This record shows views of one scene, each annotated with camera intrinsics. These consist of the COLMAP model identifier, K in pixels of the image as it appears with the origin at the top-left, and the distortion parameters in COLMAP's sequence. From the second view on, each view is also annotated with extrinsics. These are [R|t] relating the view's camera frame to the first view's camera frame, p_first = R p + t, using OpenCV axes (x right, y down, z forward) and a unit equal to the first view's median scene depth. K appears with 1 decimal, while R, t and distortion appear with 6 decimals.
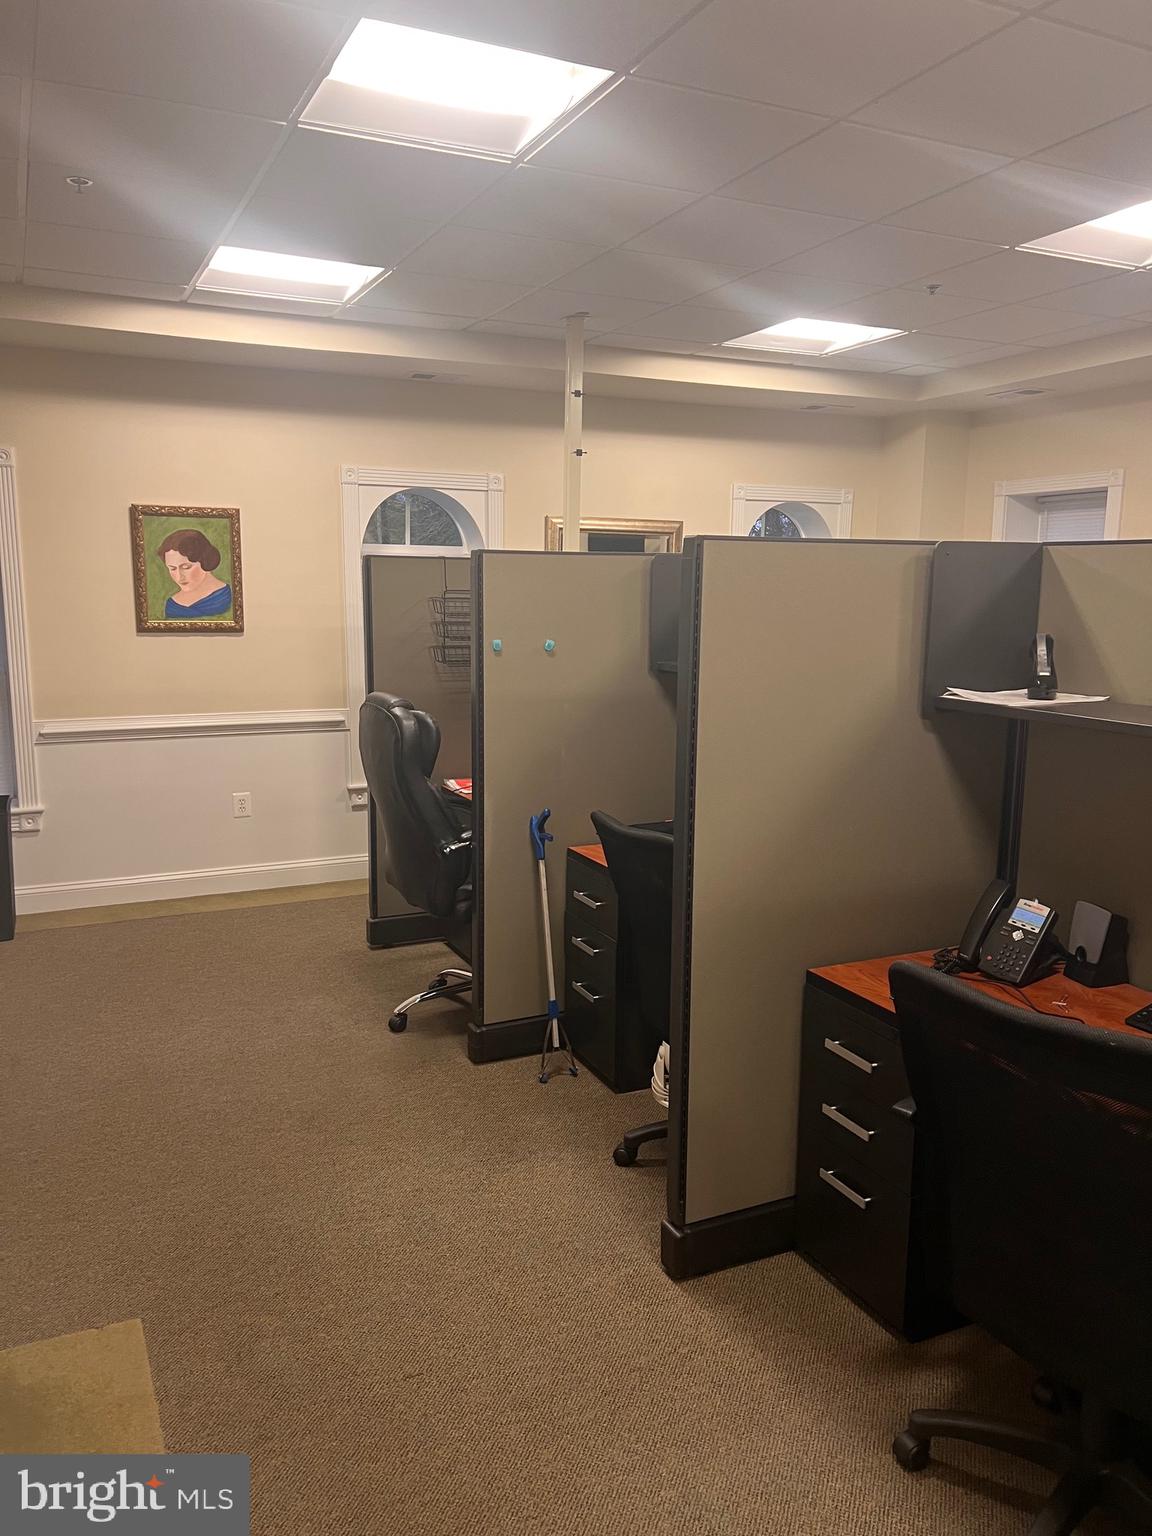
lens RADIAL K [[1147.4, 0, 576.0], [0, 1147.4, 768.0], [0, 0, 1]] dist [-0.001885, -0.000580]
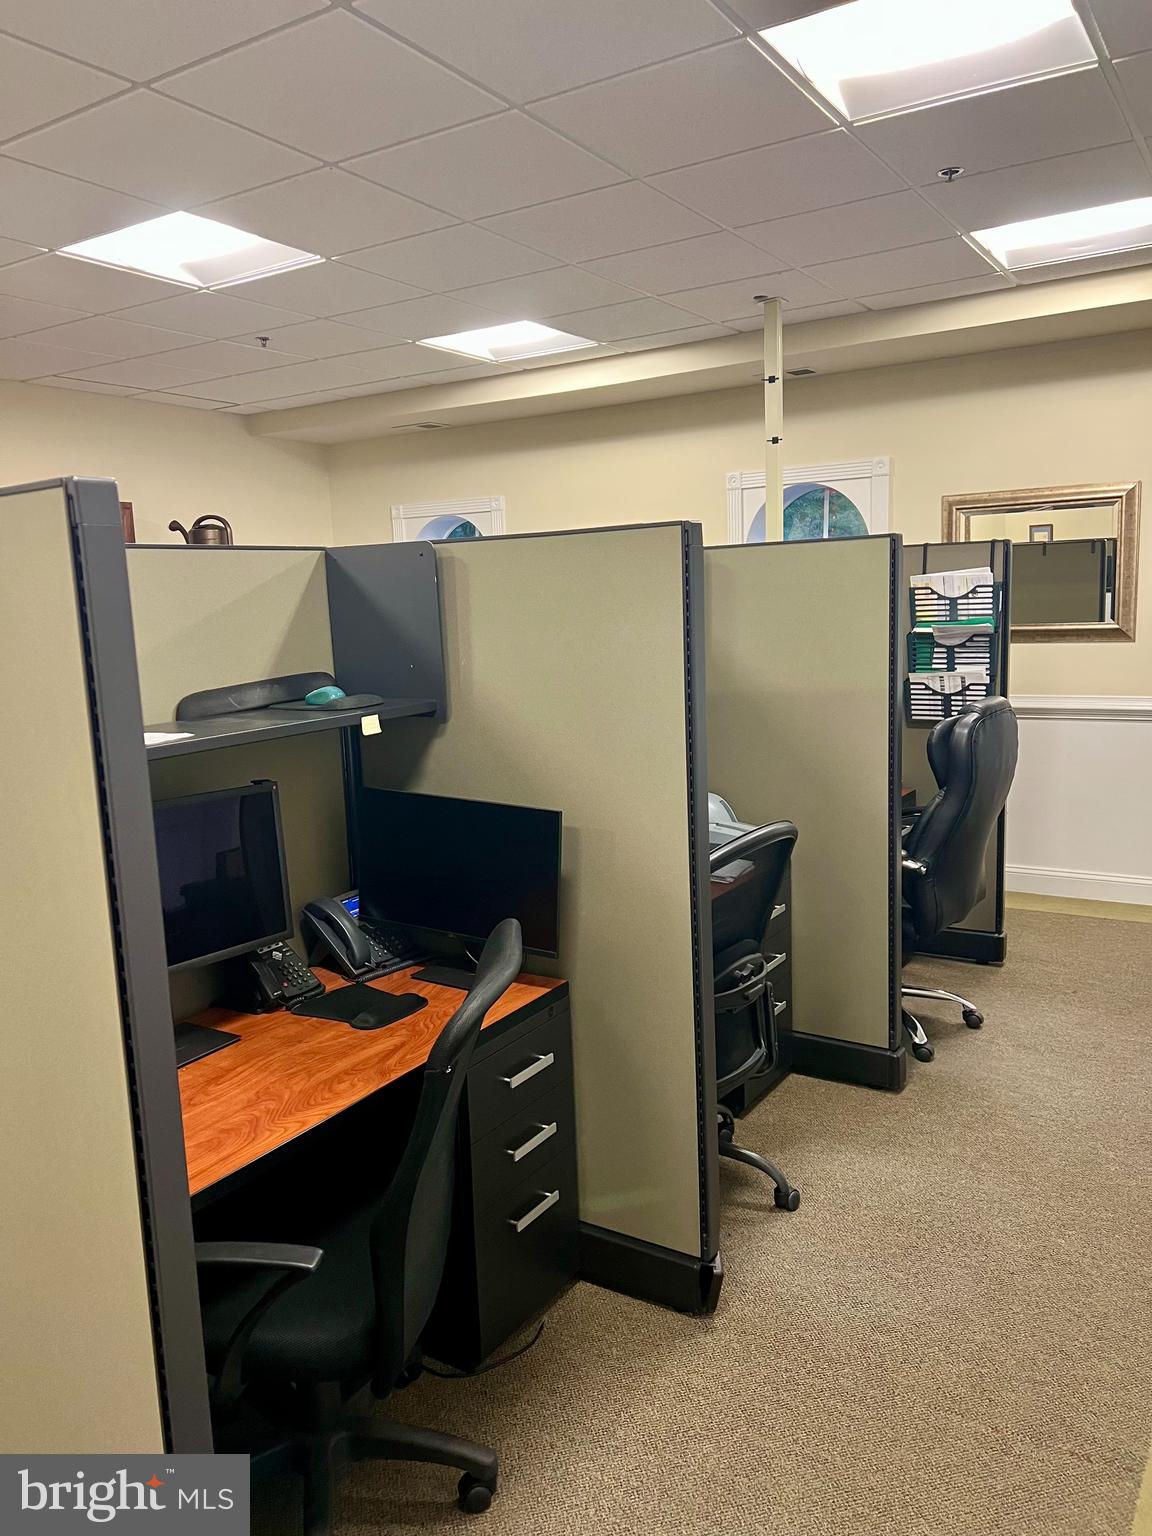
lens RADIAL K [[1147.4, 0, 576.0], [0, 1147.4, 768.0], [0, 0, 1]] dist [-0.001885, -0.000580]
pose [[0.530122, 0.109832, -0.840778, 0.755234], [-0.102644, 0.992596, 0.064946, -0.052922], [0.841686, 0.051872, 0.537471, 0.370915]]
